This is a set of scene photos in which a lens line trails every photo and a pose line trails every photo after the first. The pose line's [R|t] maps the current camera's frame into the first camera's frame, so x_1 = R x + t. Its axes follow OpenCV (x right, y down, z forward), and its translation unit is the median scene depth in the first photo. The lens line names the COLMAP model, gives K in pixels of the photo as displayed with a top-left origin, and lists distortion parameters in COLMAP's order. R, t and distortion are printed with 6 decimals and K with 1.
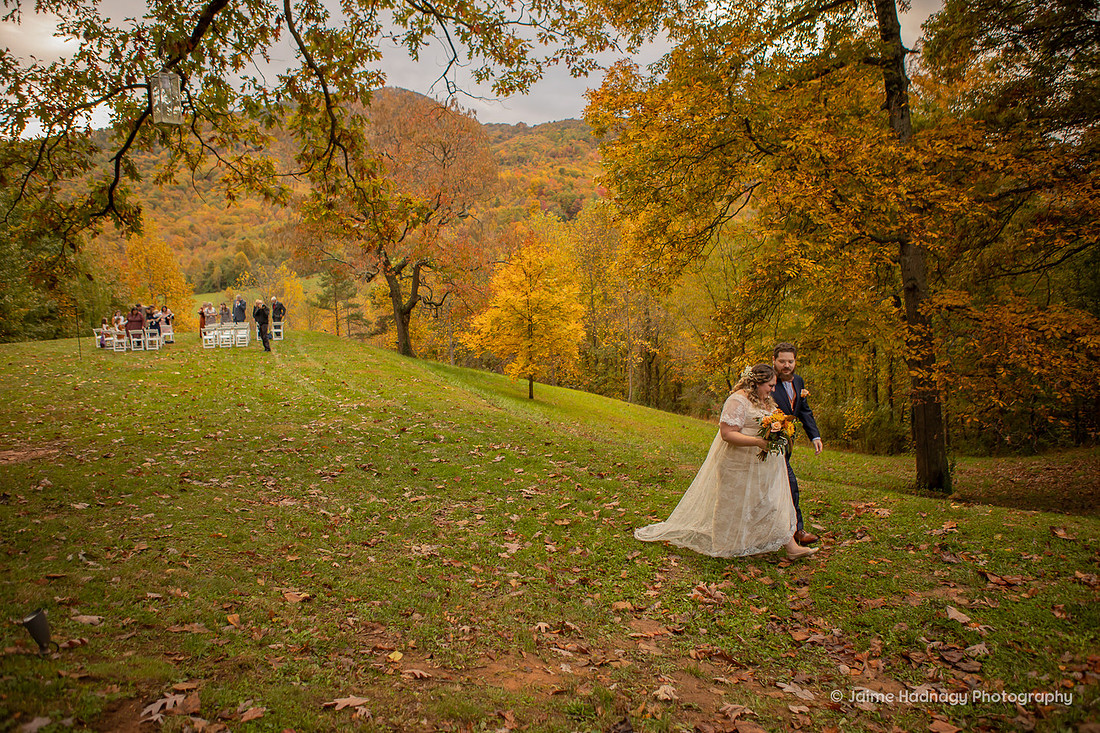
lens RADIAL K [[759.9, 0, 557.6], [0, 759.9, 365.6], [0, 0, 1]] dist [-0.103194, 0.038357]
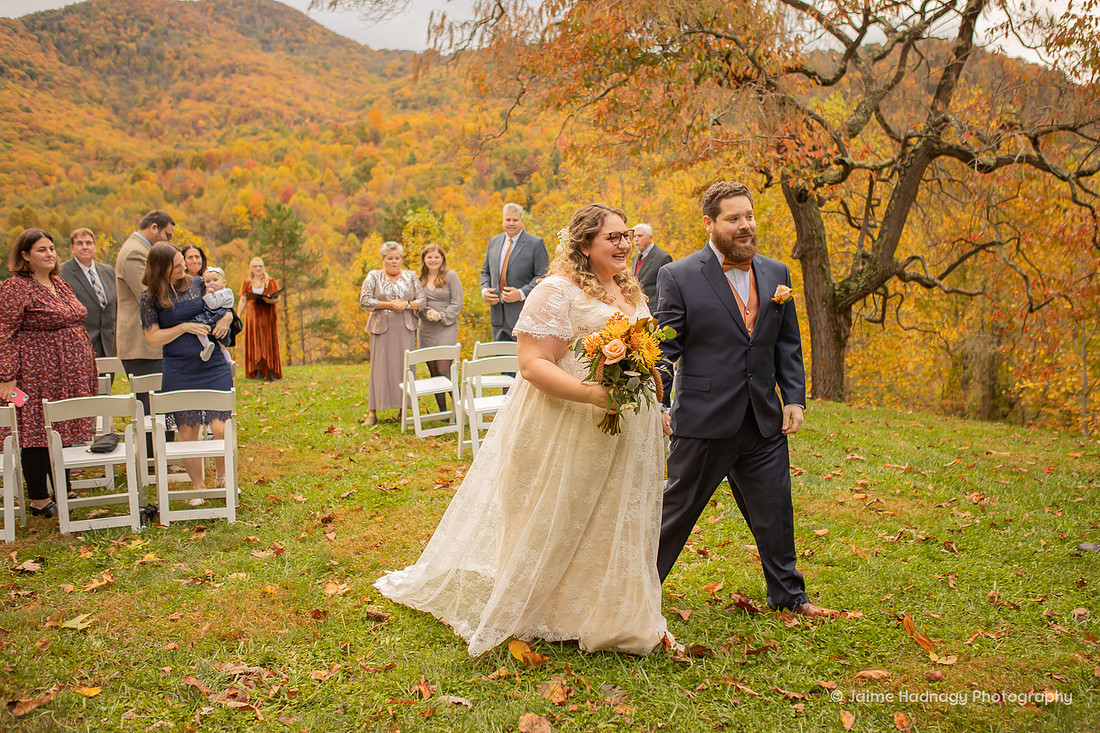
lens RADIAL K [[1069.2, 0, 557.0], [0, 1069.2, 360.1], [0, 0, 1]] dist [0.004024, 0.000000]
pose [[0.997231, -0.006160, 0.074115, -0.215738], [0.008584, 0.999437, -0.032435, -0.020701], [-0.073874, 0.032981, 0.996722, 0.339775]]
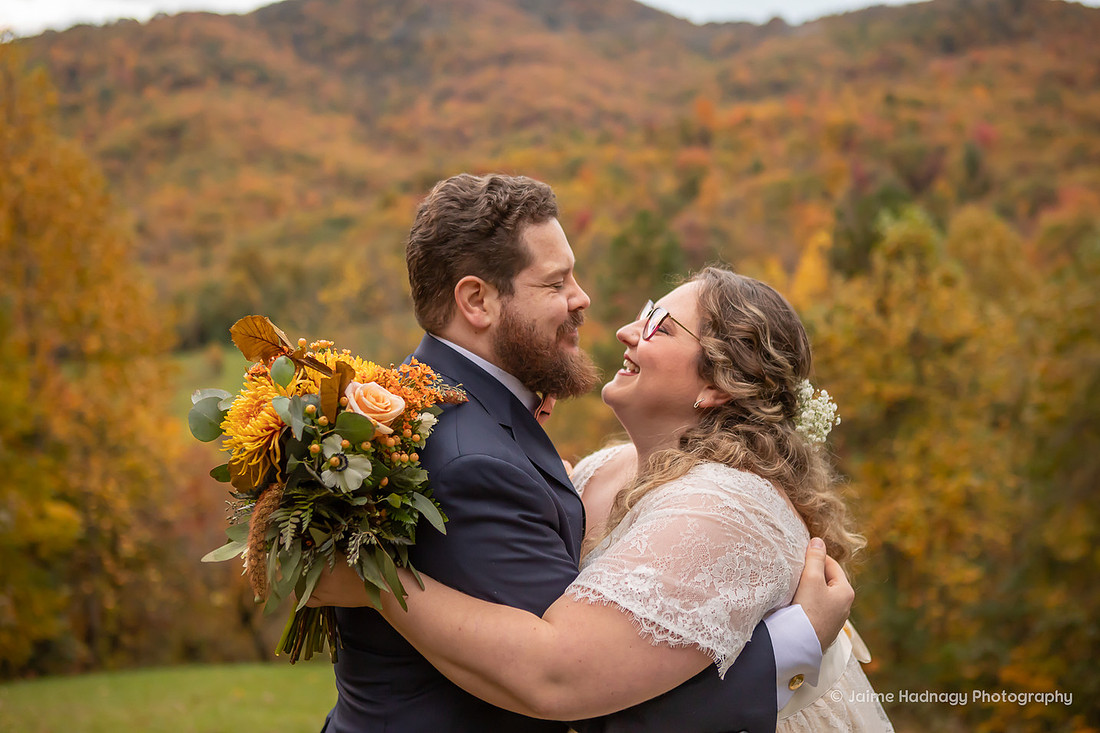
lens RADIAL K [[1505.8, 0, 552.2], [0, 1505.8, 368.0], [0, 0, 1]] dist [0.022017, 0.000000]
pose [[0.982599, -0.002859, -0.185716, -0.294811], [-0.013532, 0.996122, -0.086933, -0.047290], [0.185245, 0.087933, 0.978750, 0.562668]]
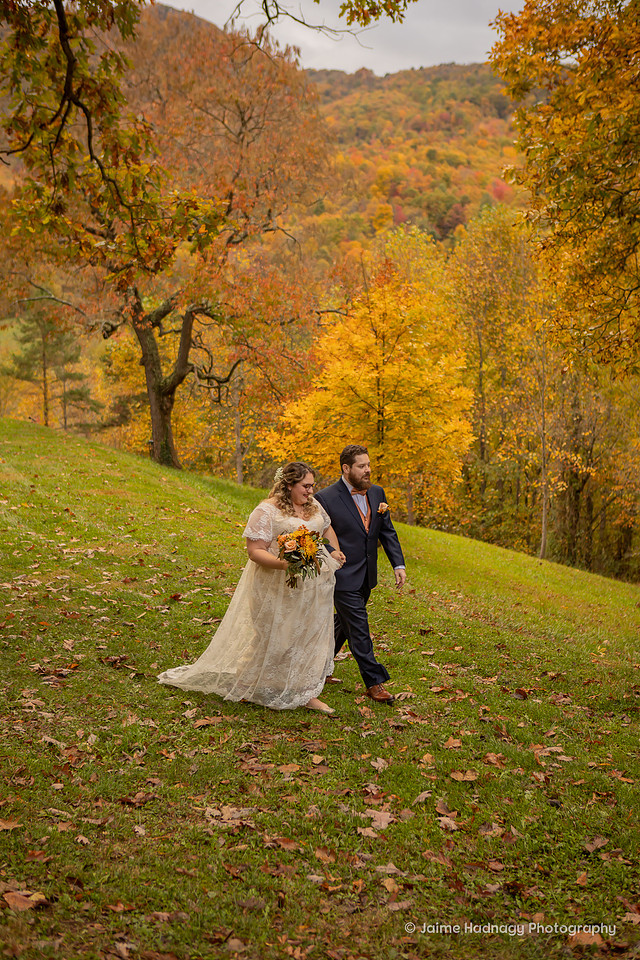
lens RADIAL K [[1294.1, 0, 328.6], [0, 1294.1, 483.9], [0, 0, 1]] dist [0.004996, 0.000000]
pose [[0.997318, 0.034834, -0.064364, -0.004775], [-0.034995, 0.999387, -0.001368, -0.001121], [0.064277, 0.003617, 0.997926, 0.001637]]
